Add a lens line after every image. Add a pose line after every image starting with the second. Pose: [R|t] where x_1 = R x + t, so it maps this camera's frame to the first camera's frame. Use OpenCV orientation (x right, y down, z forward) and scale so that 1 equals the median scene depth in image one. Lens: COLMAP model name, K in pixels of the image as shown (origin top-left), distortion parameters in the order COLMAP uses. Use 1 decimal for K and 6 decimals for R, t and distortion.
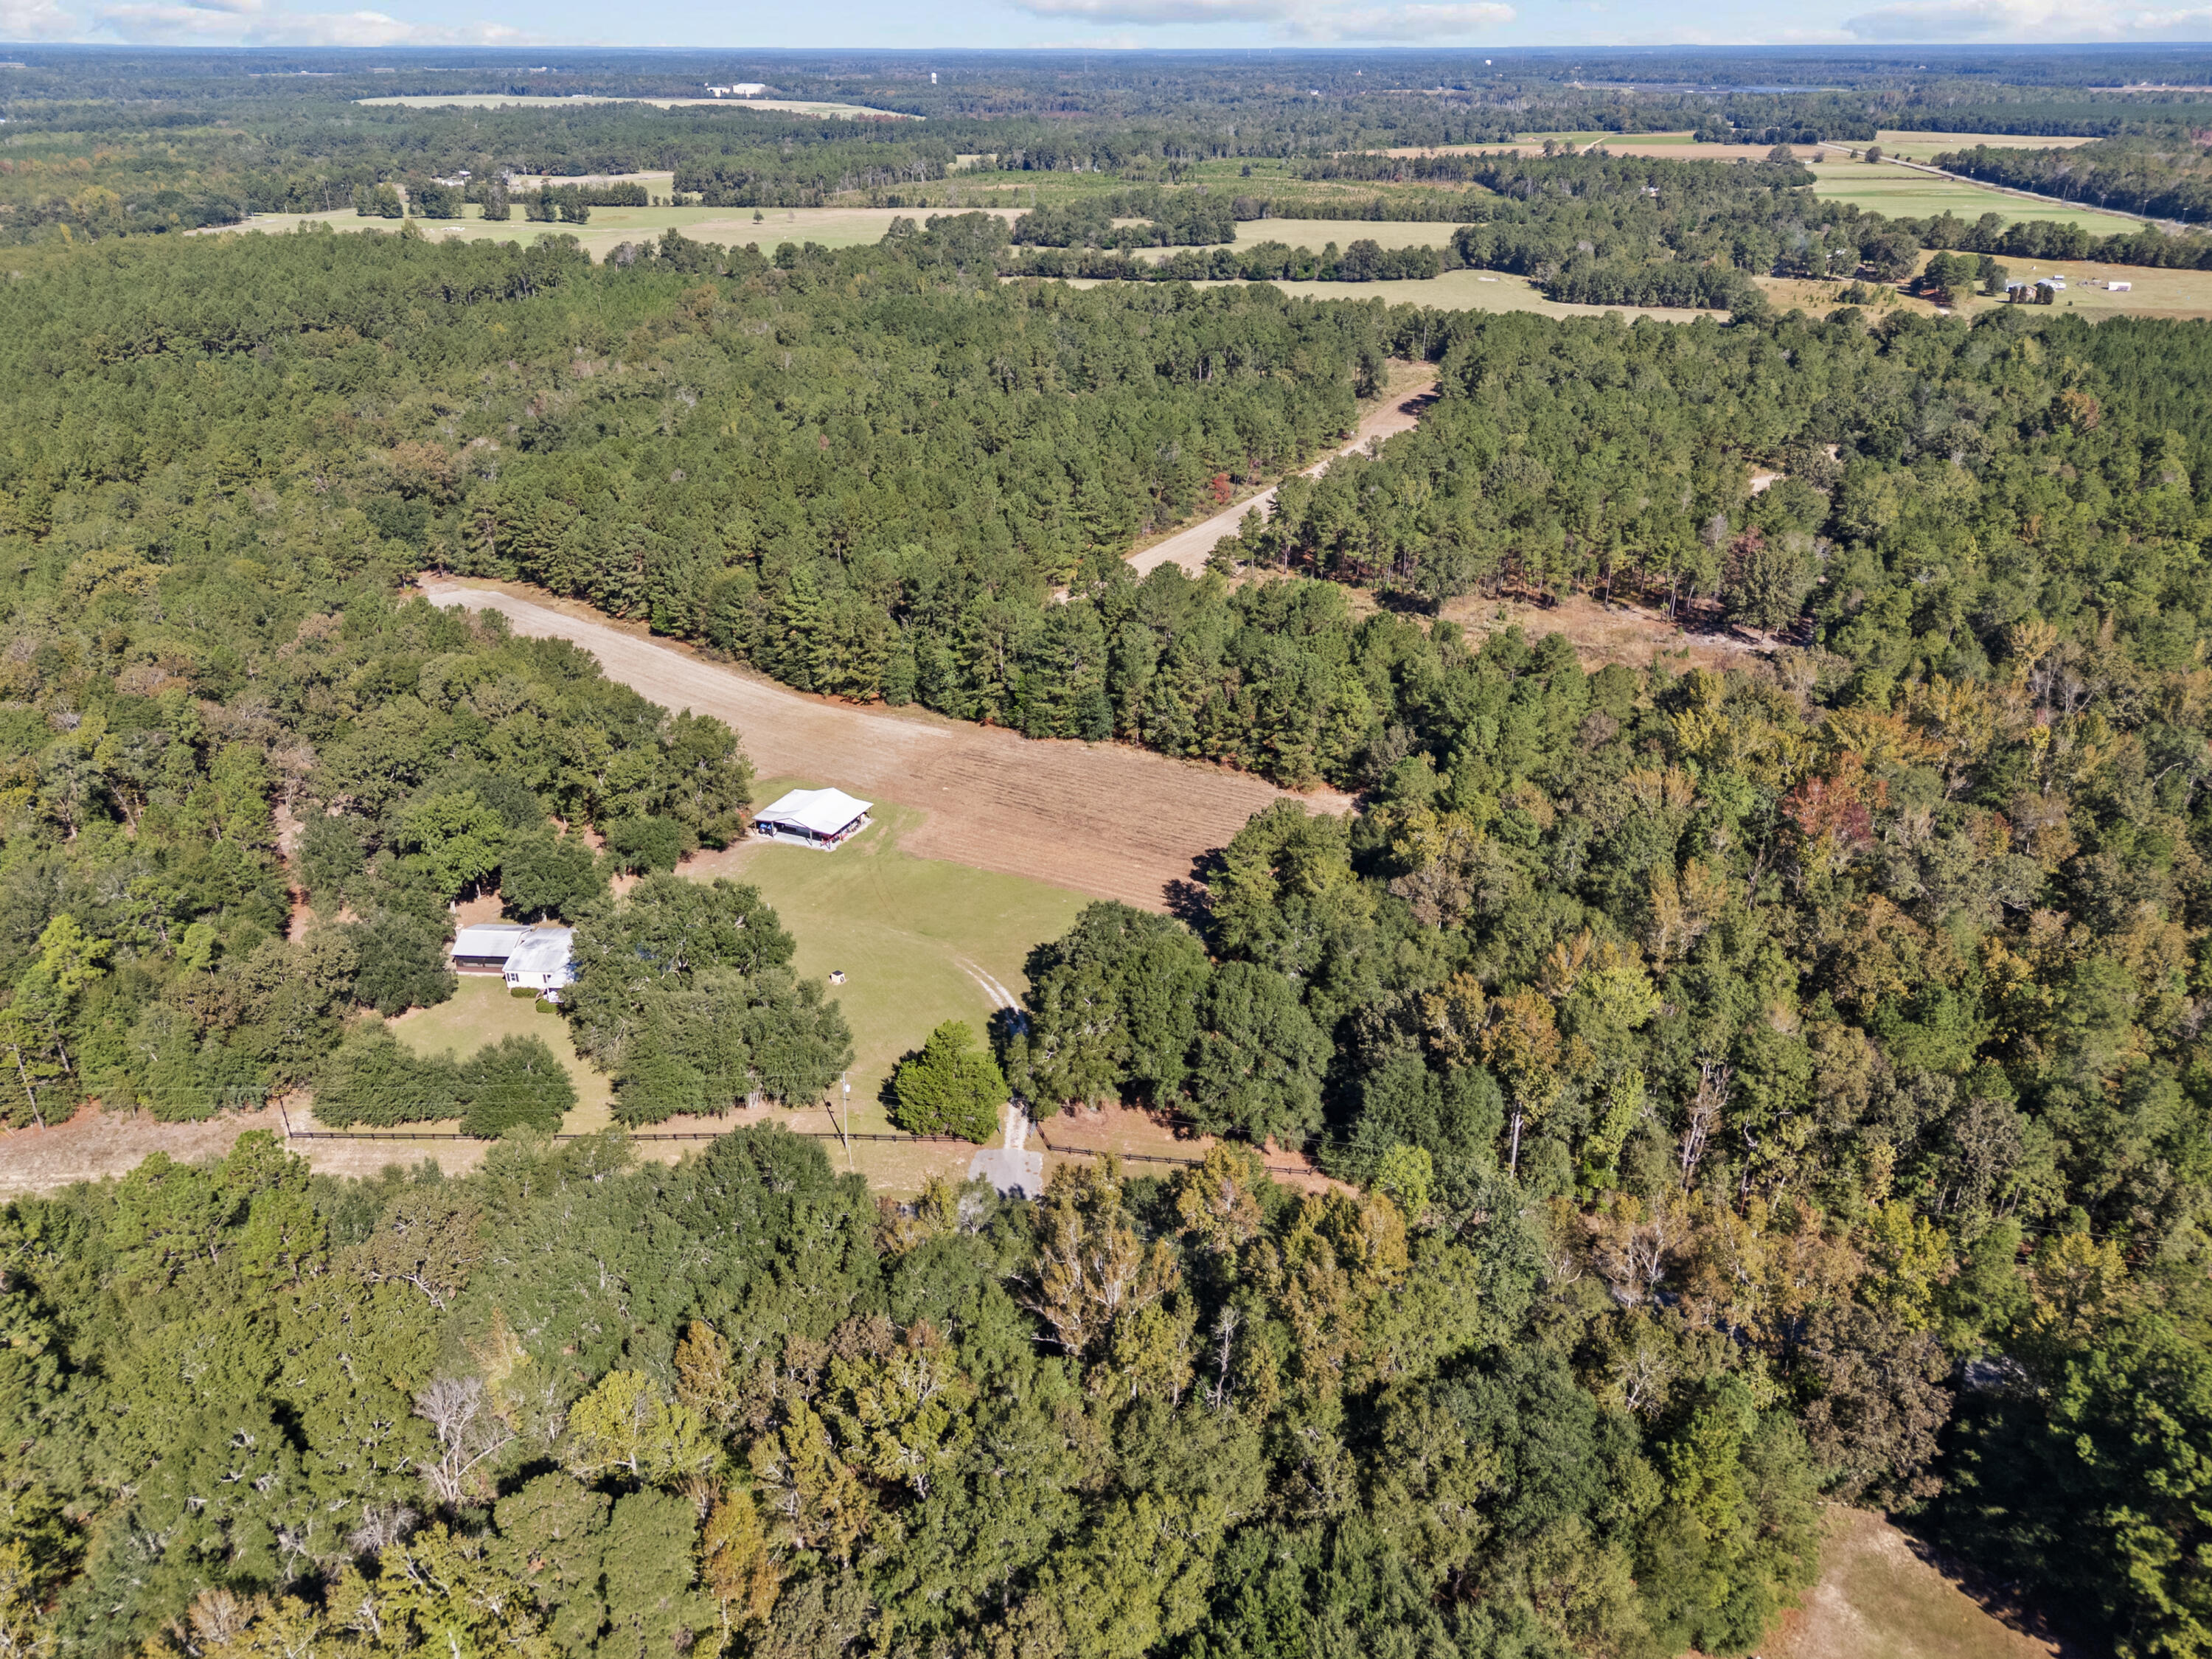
lens RADIAL K [[1555.3, 0, 1079.6], [0, 1555.3, 821.2], [0, 0, 1]] dist [0.061559, -0.047019]
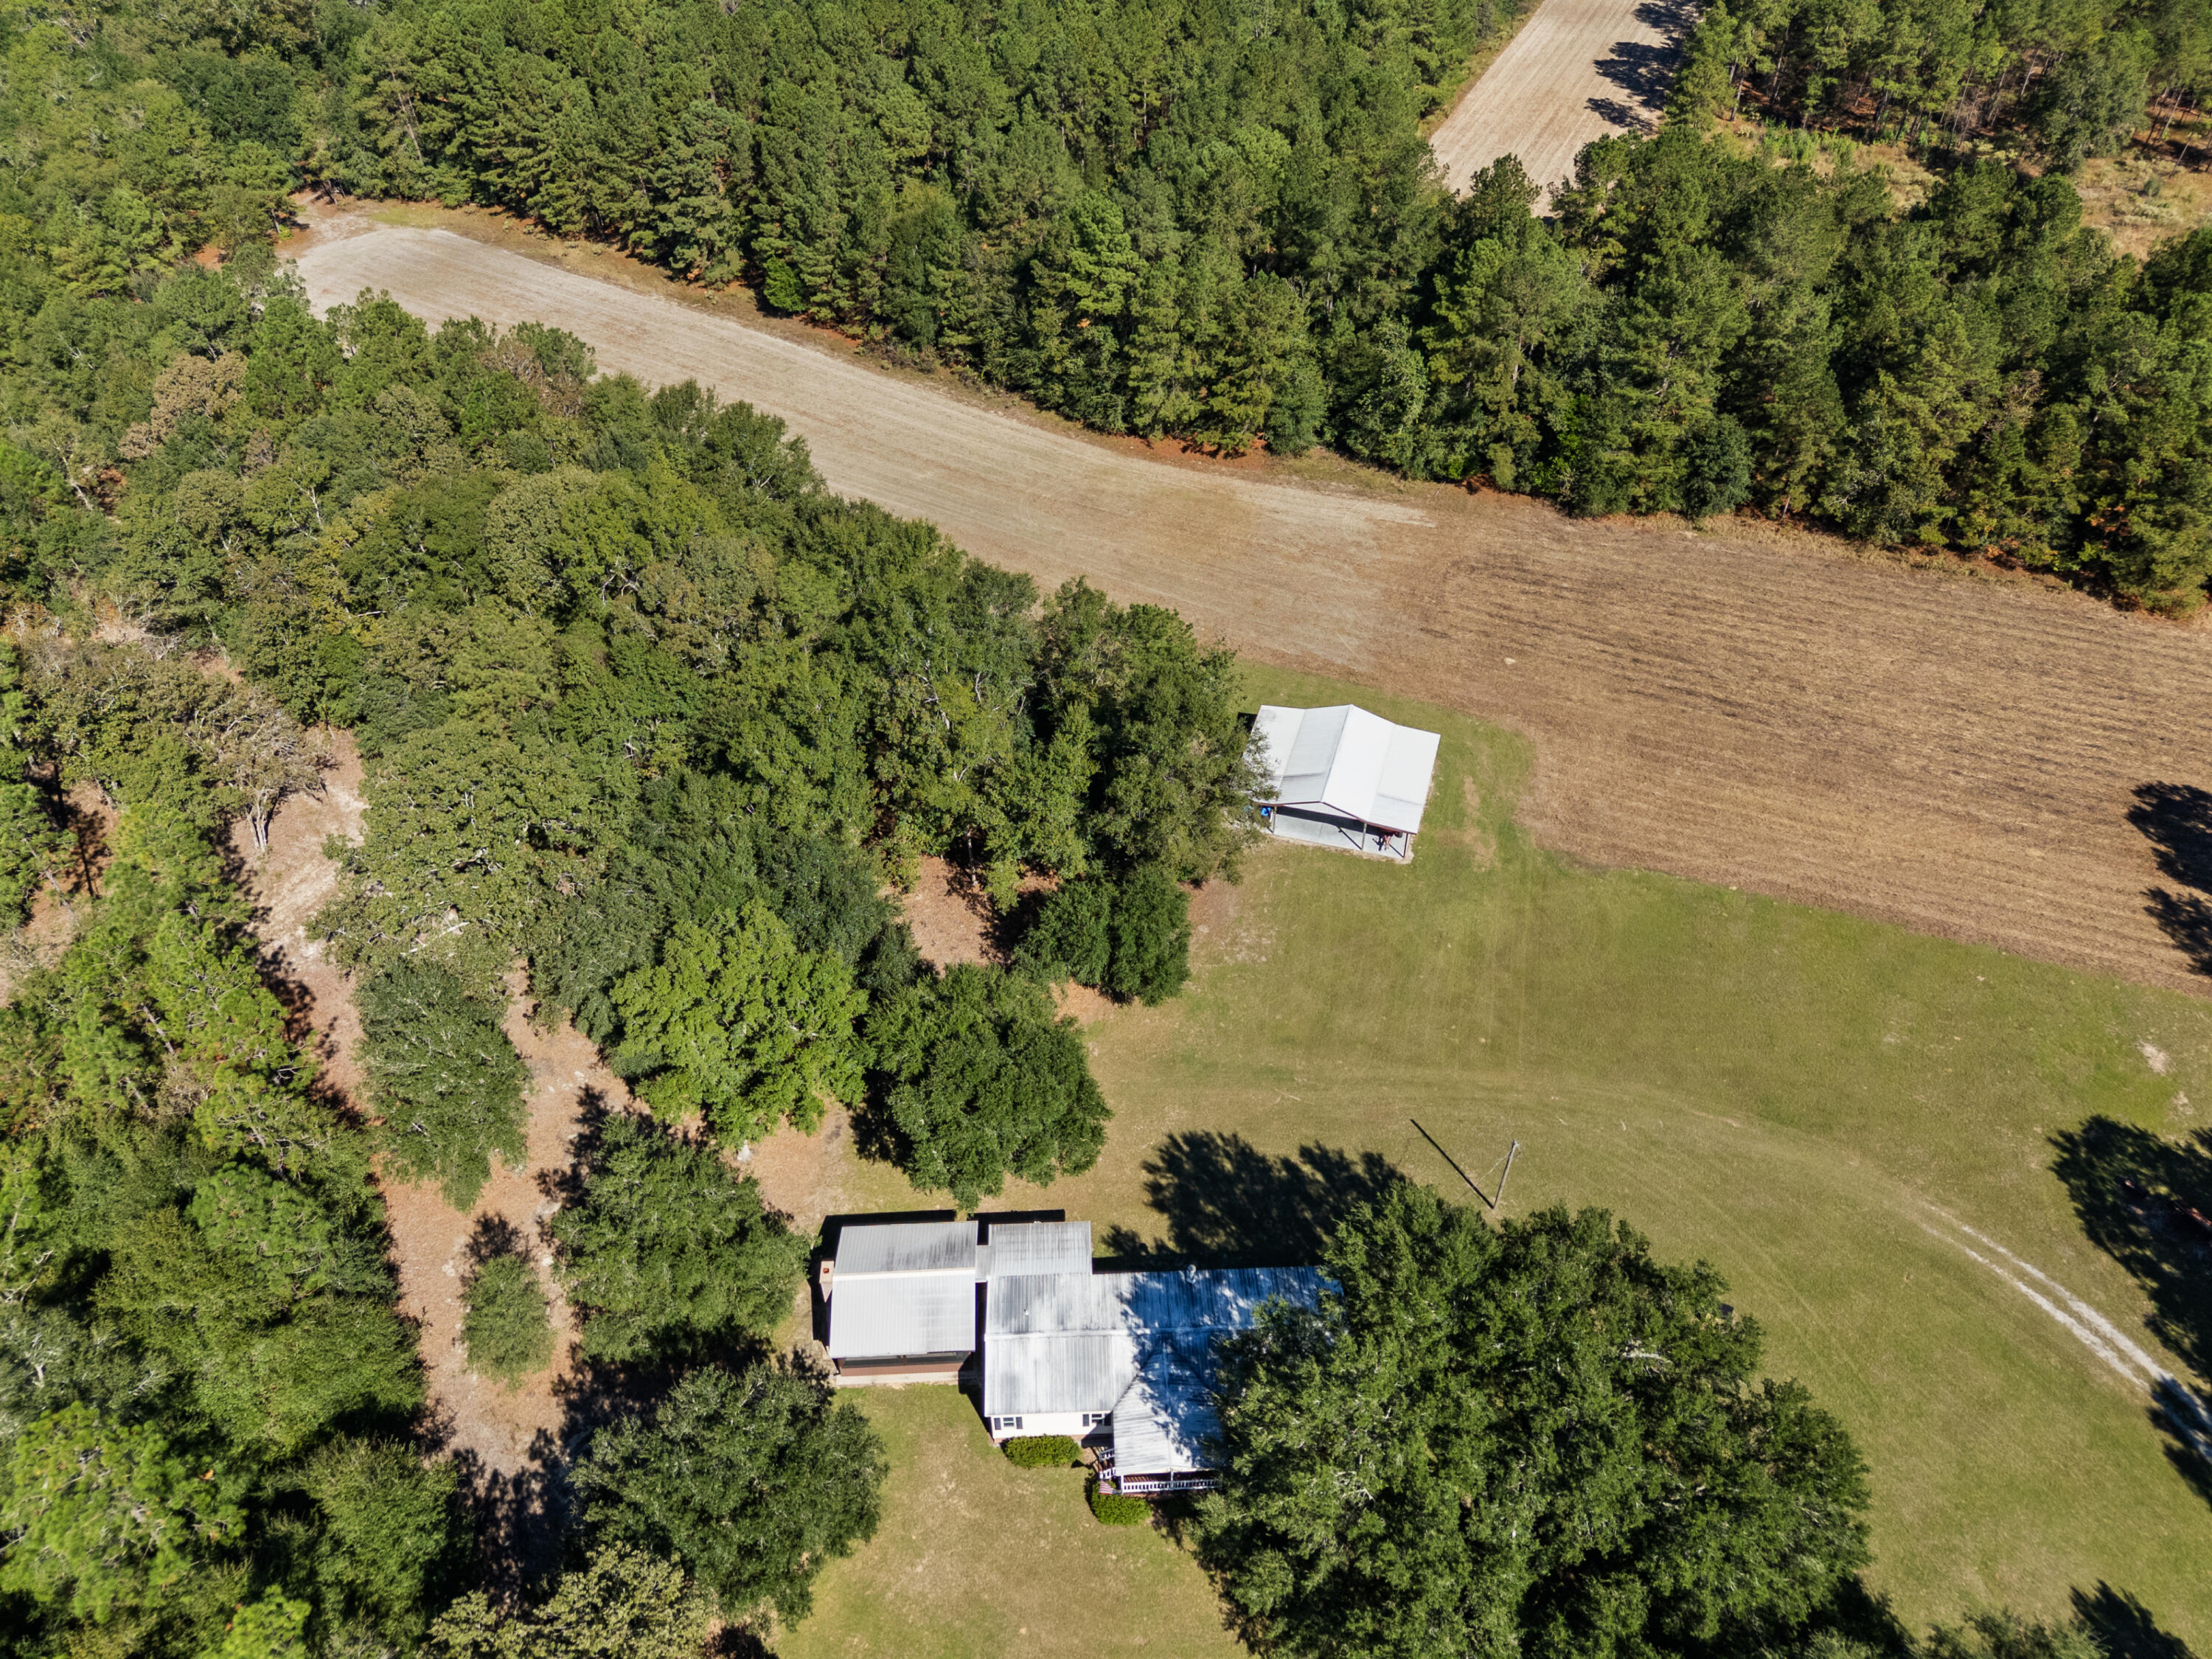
lens RADIAL K [[1555.3, 0, 1108.9], [0, 1555.3, 837.0], [0, 0, 1]] dist [0.061559, -0.047019]
pose [[0.992754, -0.087759, 0.082088, -0.232849], [0.058924, 0.950866, 0.303944, -0.114434], [-0.104729, -0.296904, 0.949147, 0.421458]]
